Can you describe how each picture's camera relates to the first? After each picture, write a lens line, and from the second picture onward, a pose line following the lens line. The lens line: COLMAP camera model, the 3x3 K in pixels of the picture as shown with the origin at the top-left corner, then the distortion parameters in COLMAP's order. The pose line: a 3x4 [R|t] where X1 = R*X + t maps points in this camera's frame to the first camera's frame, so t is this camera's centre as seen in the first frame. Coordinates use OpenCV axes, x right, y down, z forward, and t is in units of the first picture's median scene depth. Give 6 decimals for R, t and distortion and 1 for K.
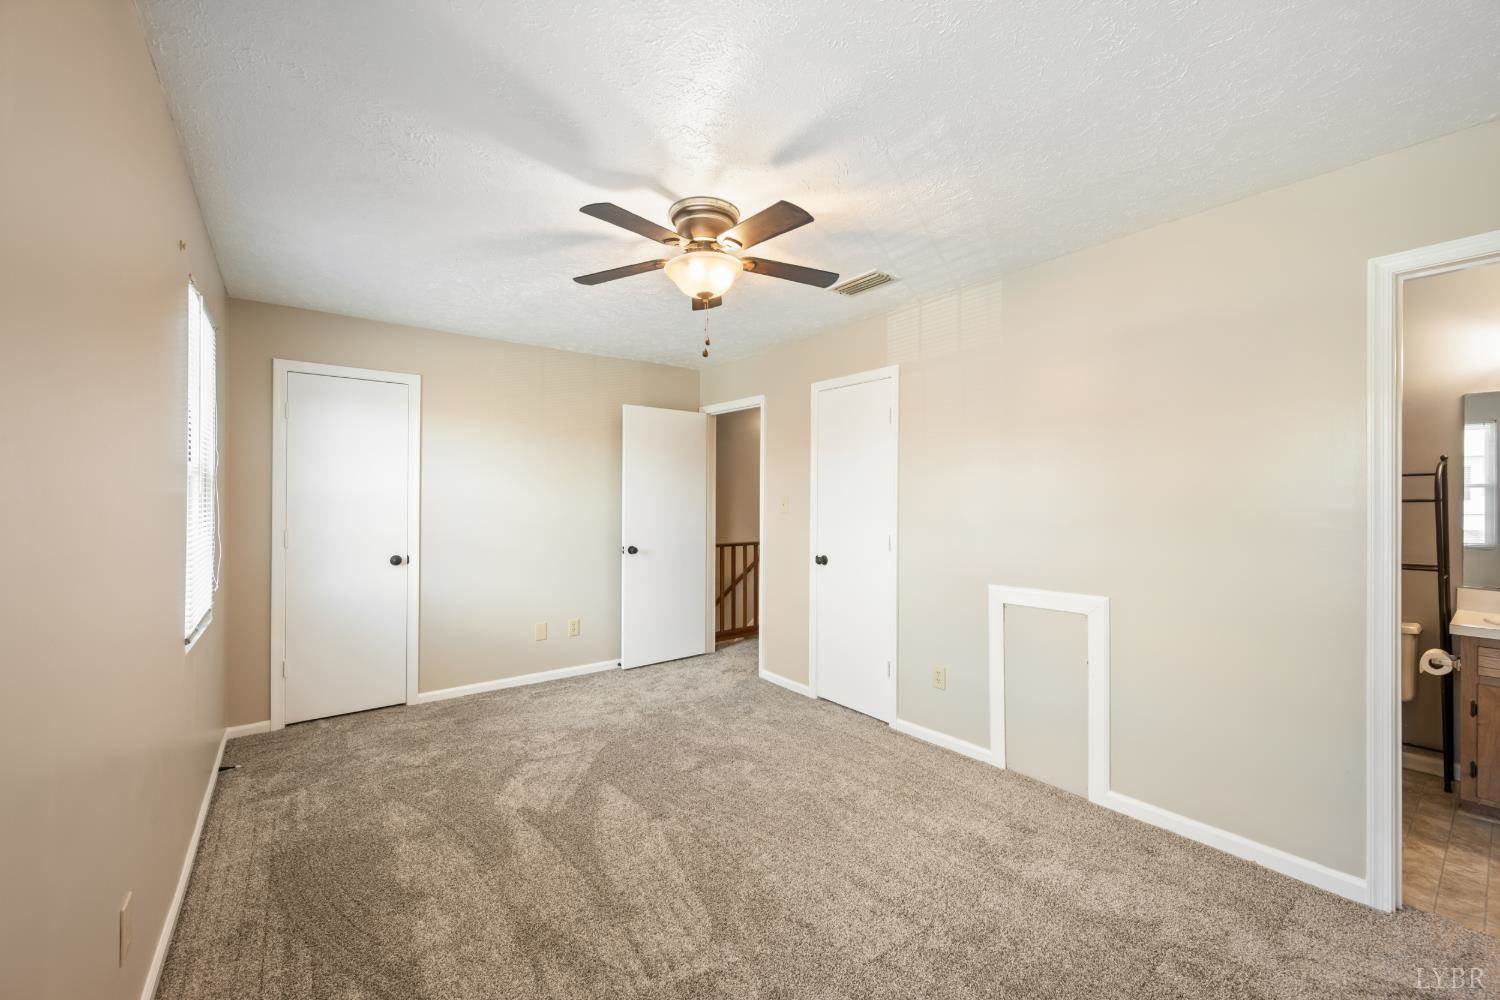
lens RADIAL K [[597.7, 0, 753.4], [0, 597.7, 499.3], [0, 0, 1]] dist [-0.000904, 0.000010]
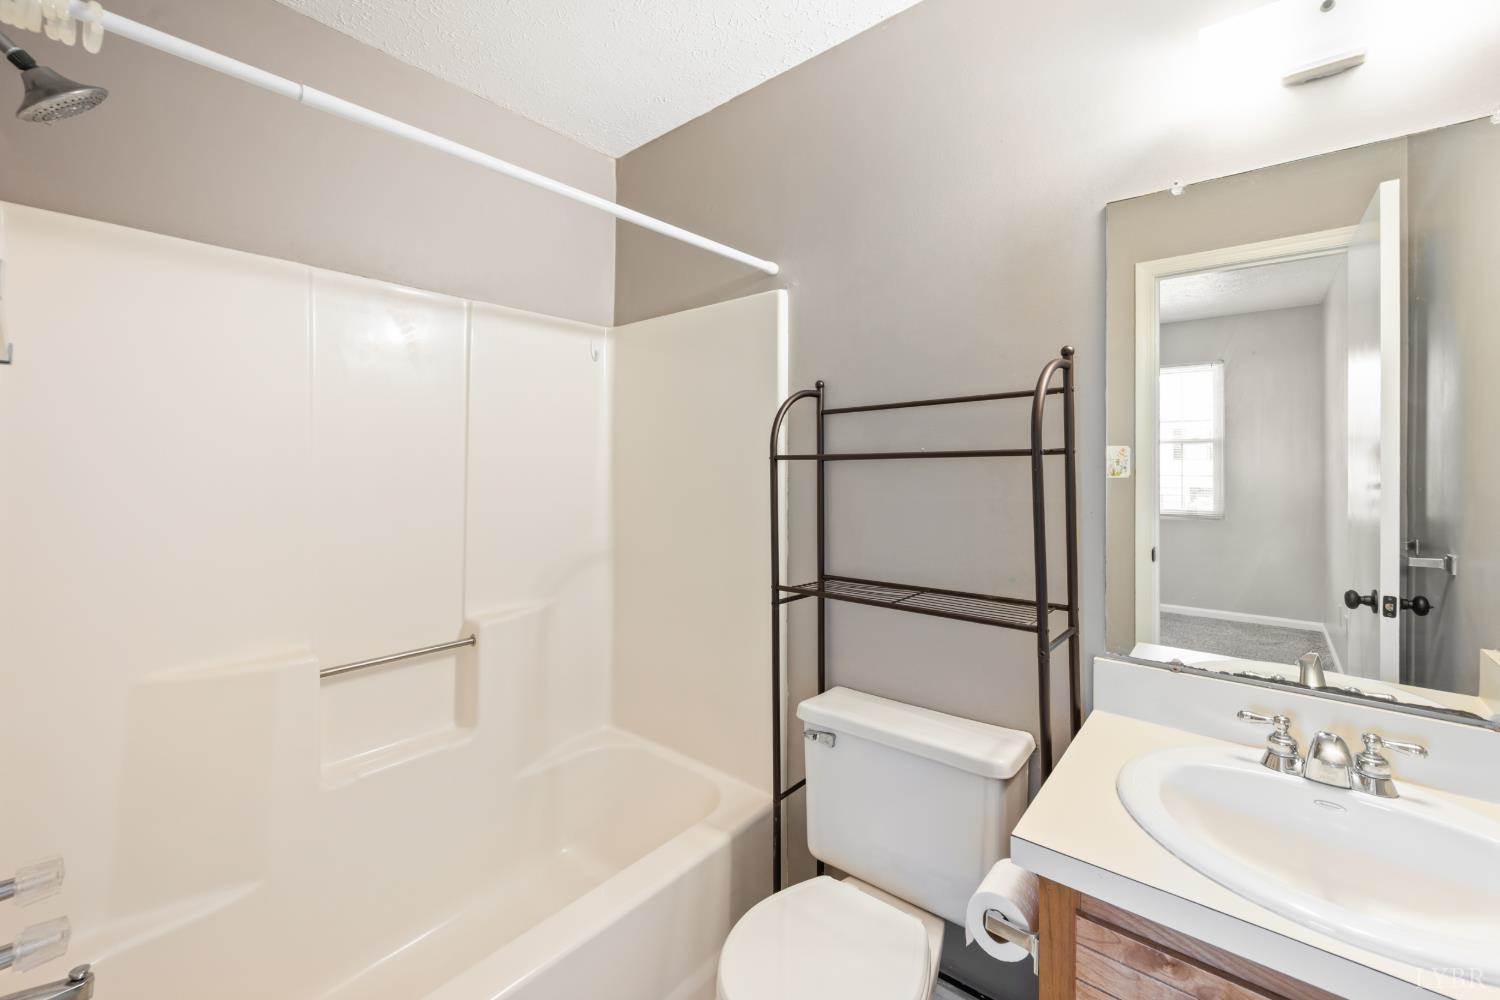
lens RADIAL K [[597.7, 0, 769.3], [0, 597.7, 463.8], [0, 0, 1]] dist [-0.000904, 0.000010]
pose [[0.975691, -0.004107, 0.219114, 0.858191], [0.003334, 0.999987, 0.003899, 0.007397], [-0.219127, -0.003074, 0.975692, 0.633207]]
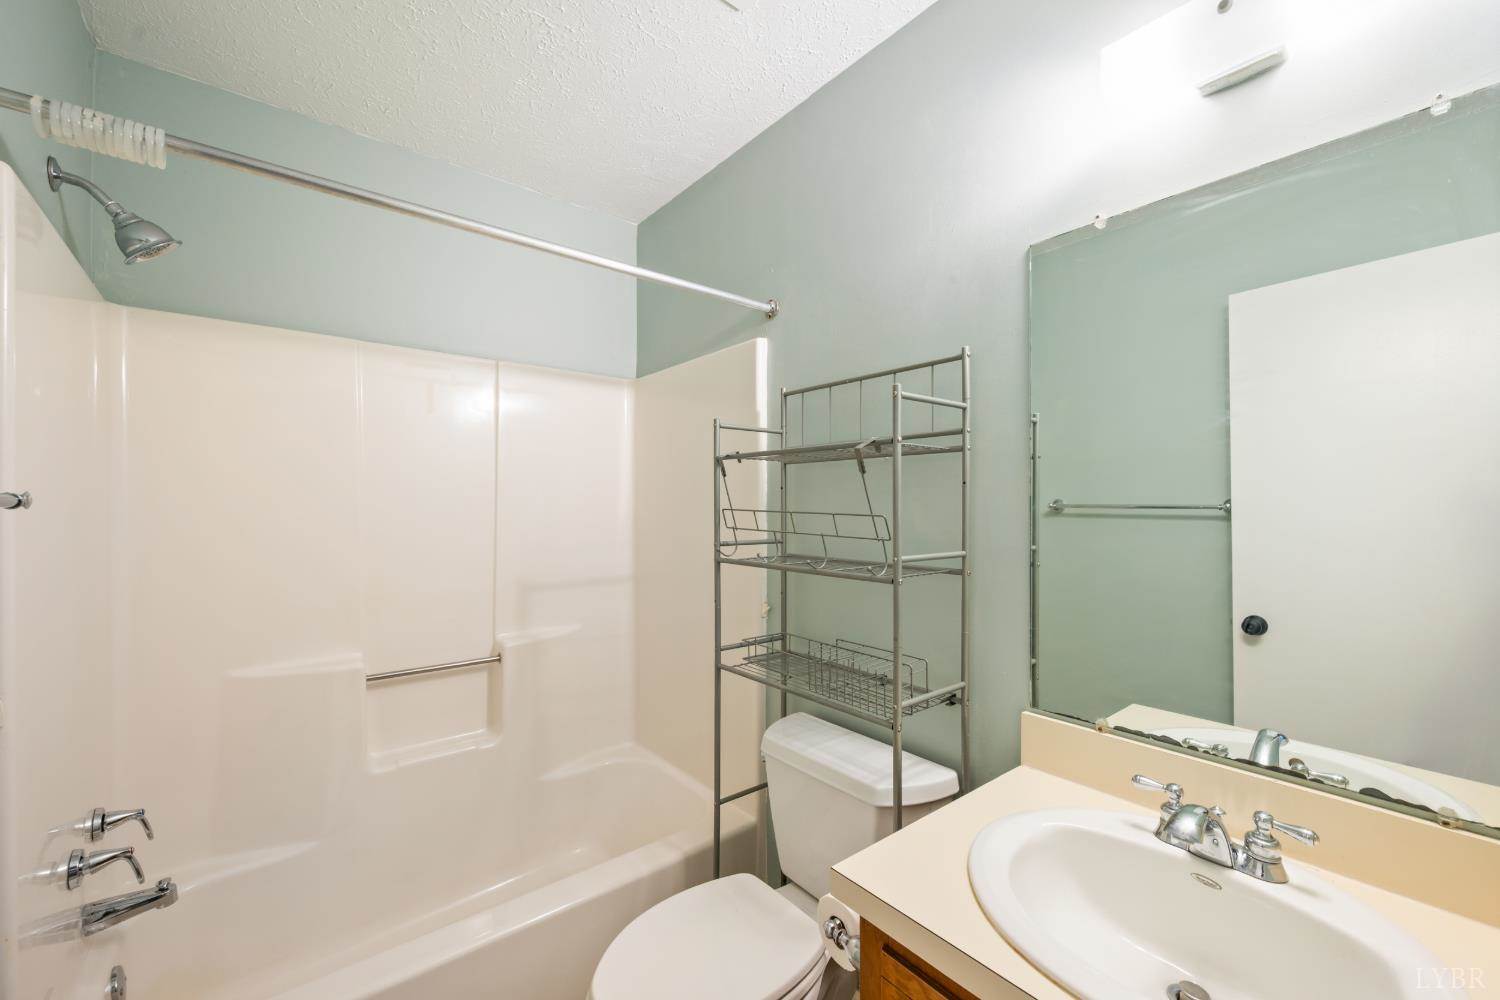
lens RADIAL K [[597.7, 0, 756.8], [0, 597.7, 506.6], [0, 0, 1]] dist [-0.000904, 0.000010]
pose [[0.999921, -0.008757, 0.008986, 0.997930], [0.008562, 0.999732, 0.021528, -0.003331], [-0.009172, -0.021450, 0.999728, 0.587286]]
